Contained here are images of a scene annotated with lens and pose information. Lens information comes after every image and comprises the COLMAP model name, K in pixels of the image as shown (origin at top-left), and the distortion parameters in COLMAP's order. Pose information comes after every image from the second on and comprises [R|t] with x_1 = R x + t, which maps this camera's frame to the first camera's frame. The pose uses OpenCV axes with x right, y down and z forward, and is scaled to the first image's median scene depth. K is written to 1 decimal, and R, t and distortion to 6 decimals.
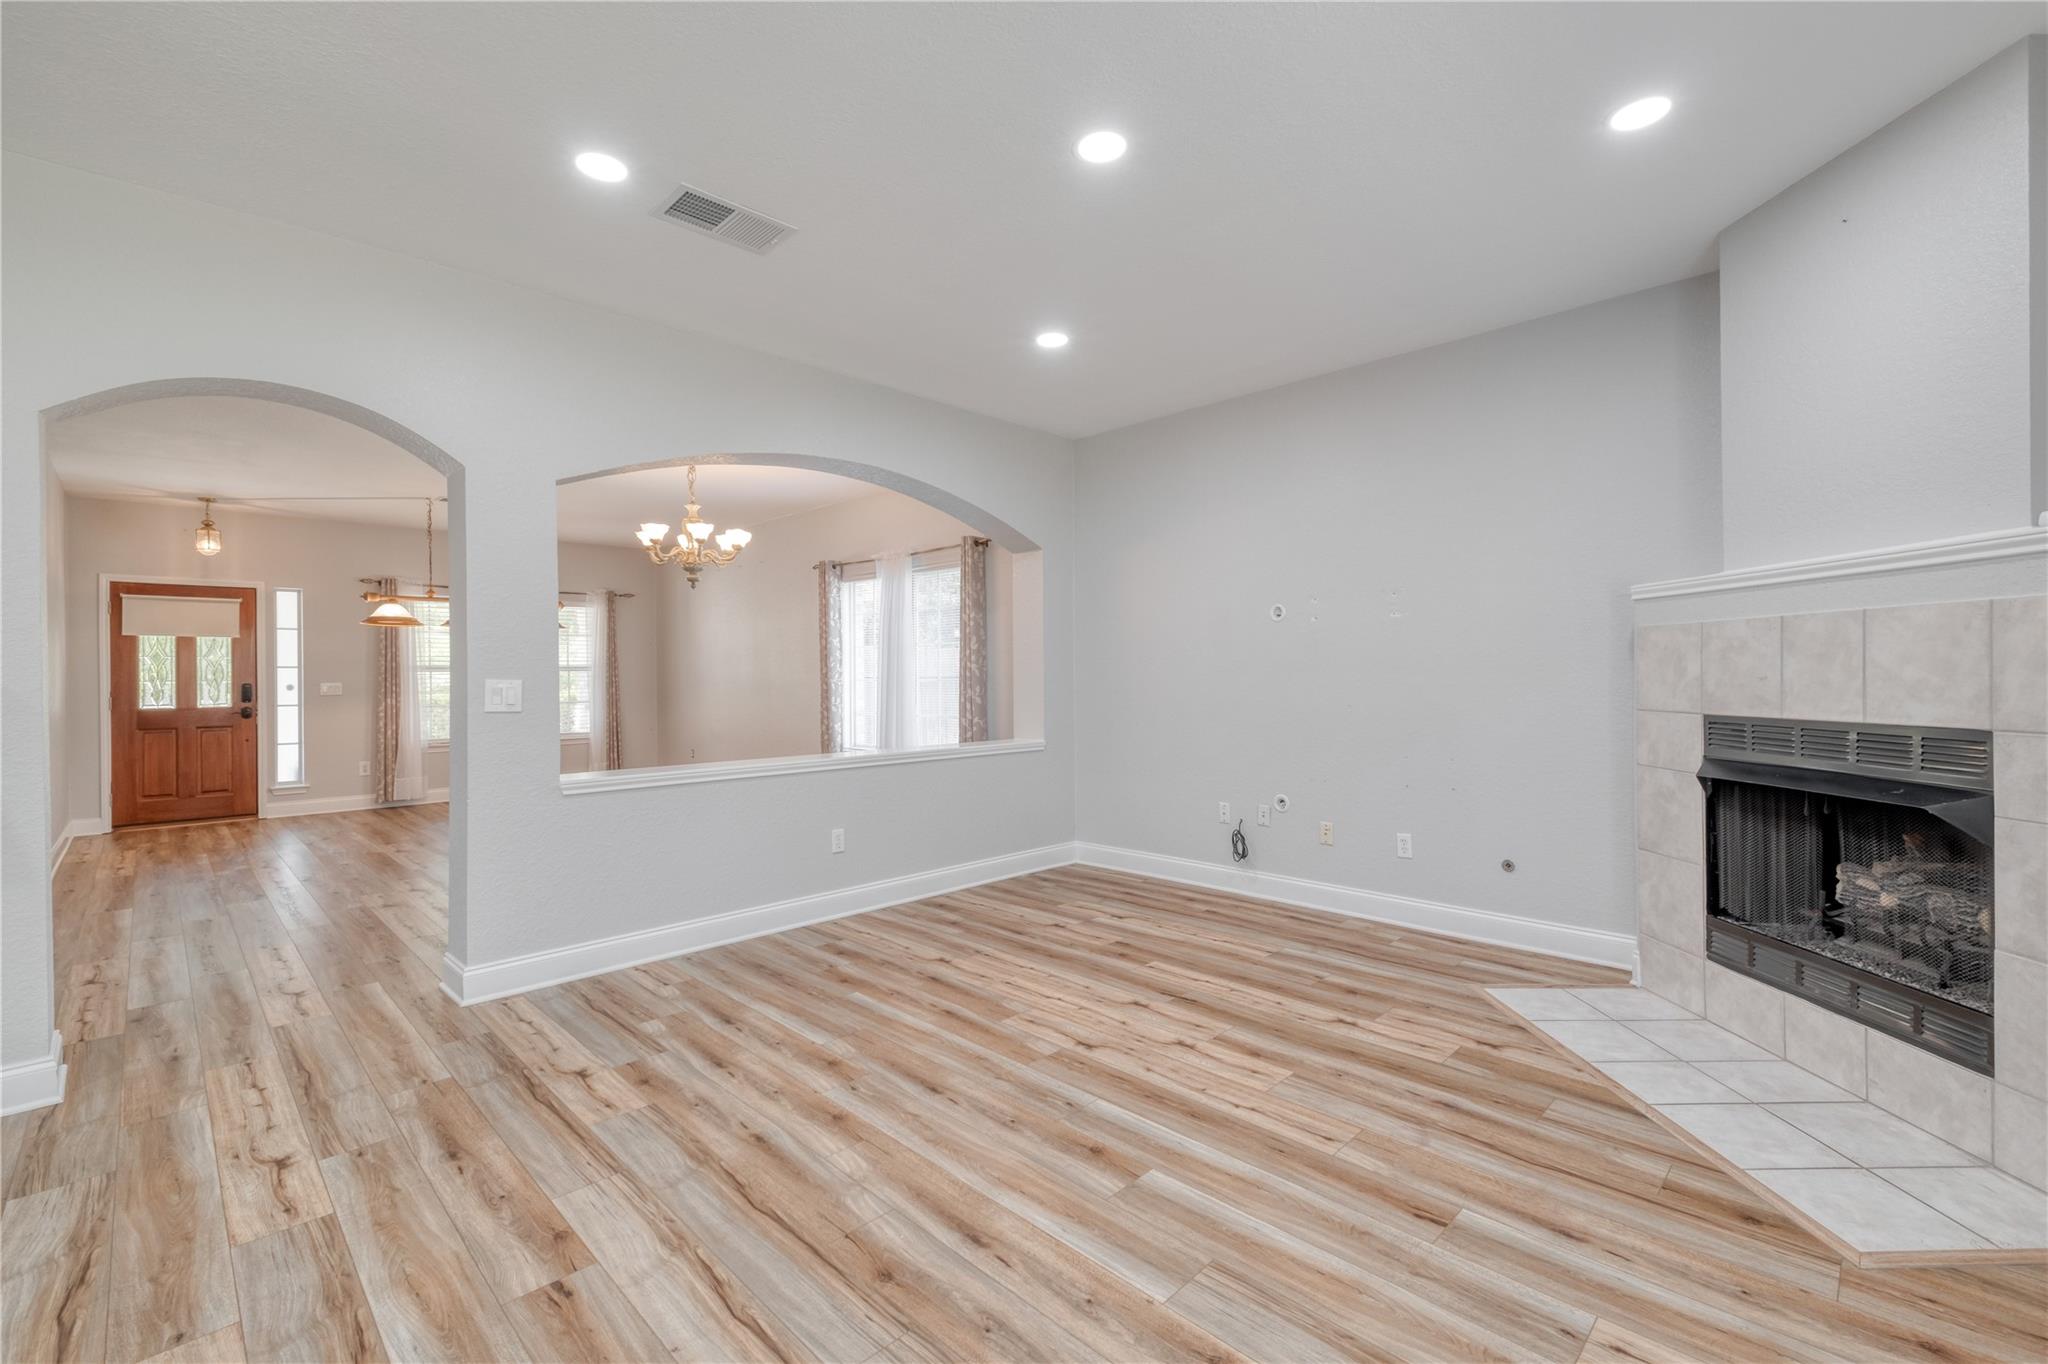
lens RADIAL K [[888.7, 0, 1031.3], [0, 888.7, 676.8], [0, 0, 1]] dist [0.004420, -0.003387]
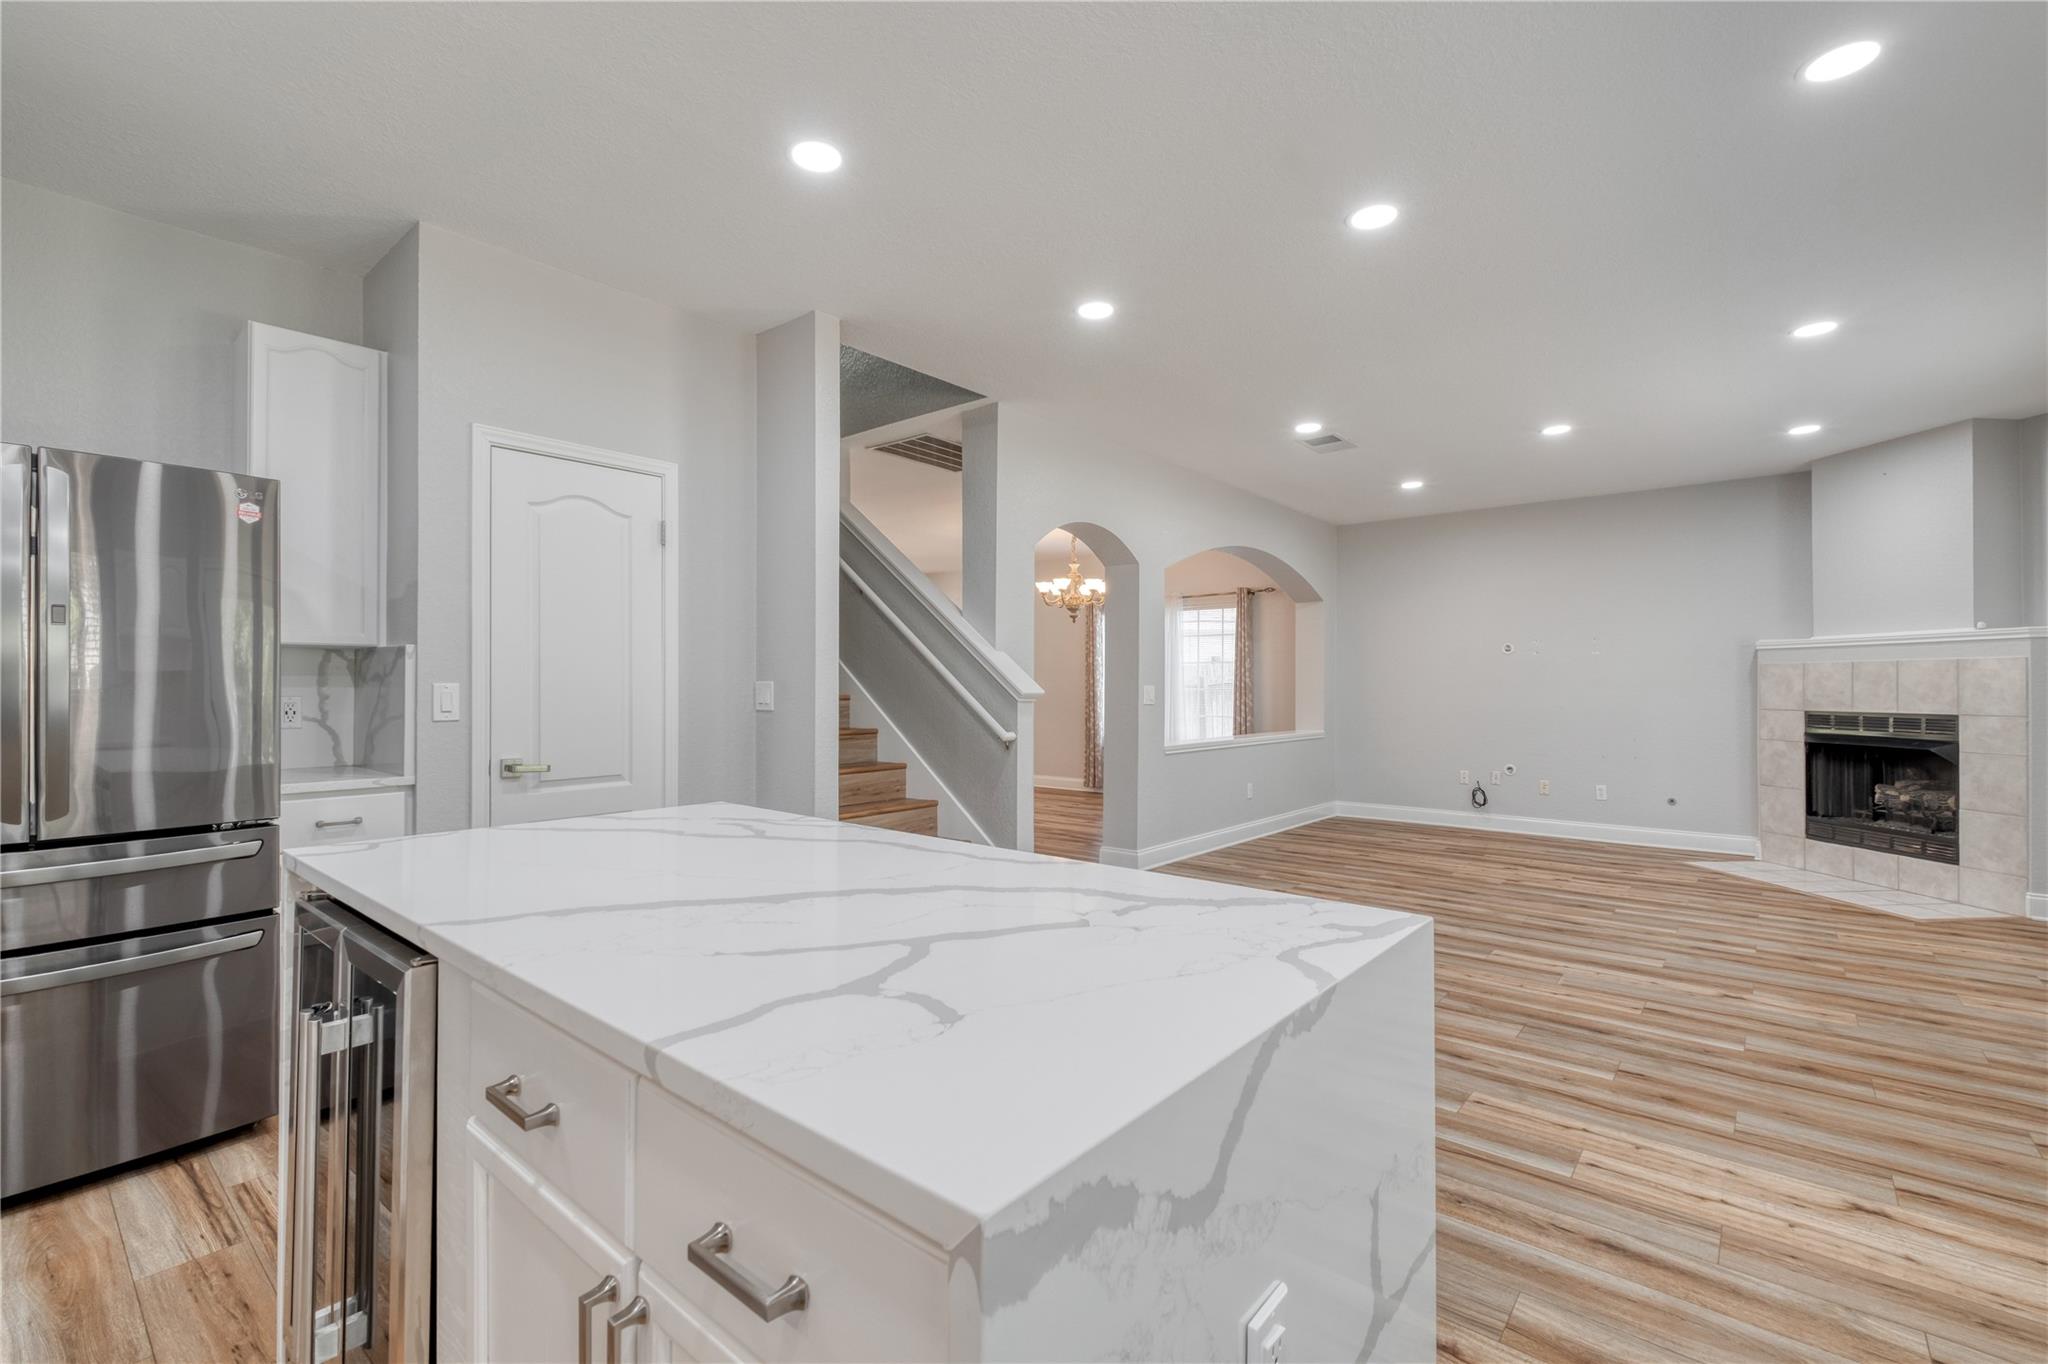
lens RADIAL K [[888.7, 0, 1037.4], [0, 888.7, 672.5], [0, 0, 1]] dist [0.004420, -0.003387]
pose [[0.996430, 0.013334, 0.083369, -1.100561], [-0.011706, 0.999732, -0.019986, 0.017389], [-0.083613, 0.018938, 0.996318, -0.812484]]
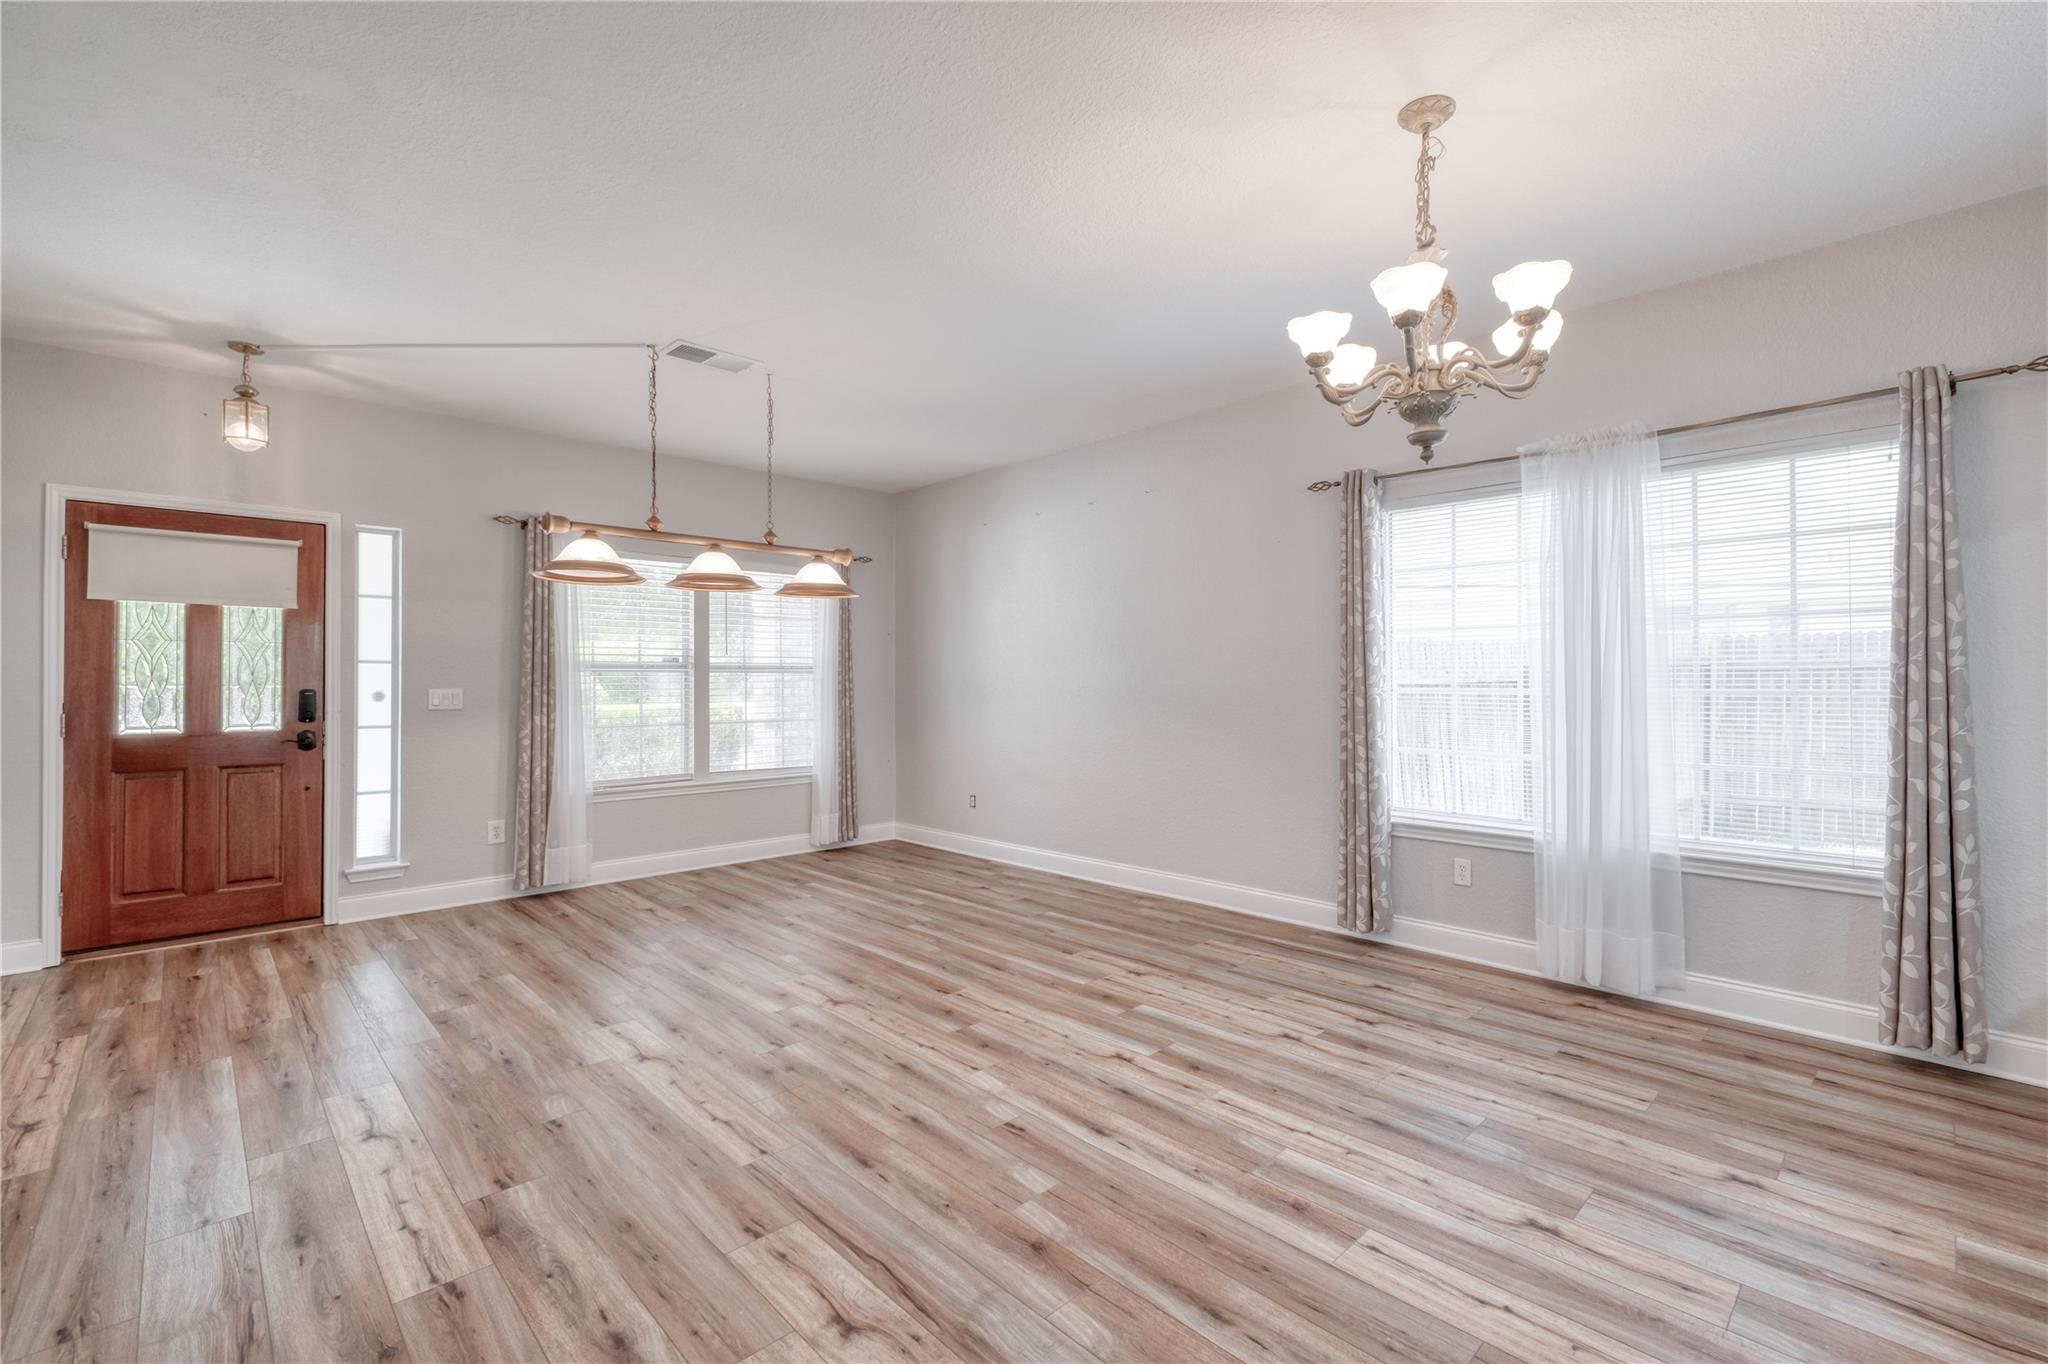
lens RADIAL K [[888.7, 0, 1043.7], [0, 888.7, 673.0], [0, 0, 1]] dist [0.004420, -0.003387]
pose [[0.999874, 0.005674, -0.014841, -1.080017], [-0.005856, 0.999908, -0.012229, 0.003492], [0.014770, 0.012314, 0.999815, 1.172818]]
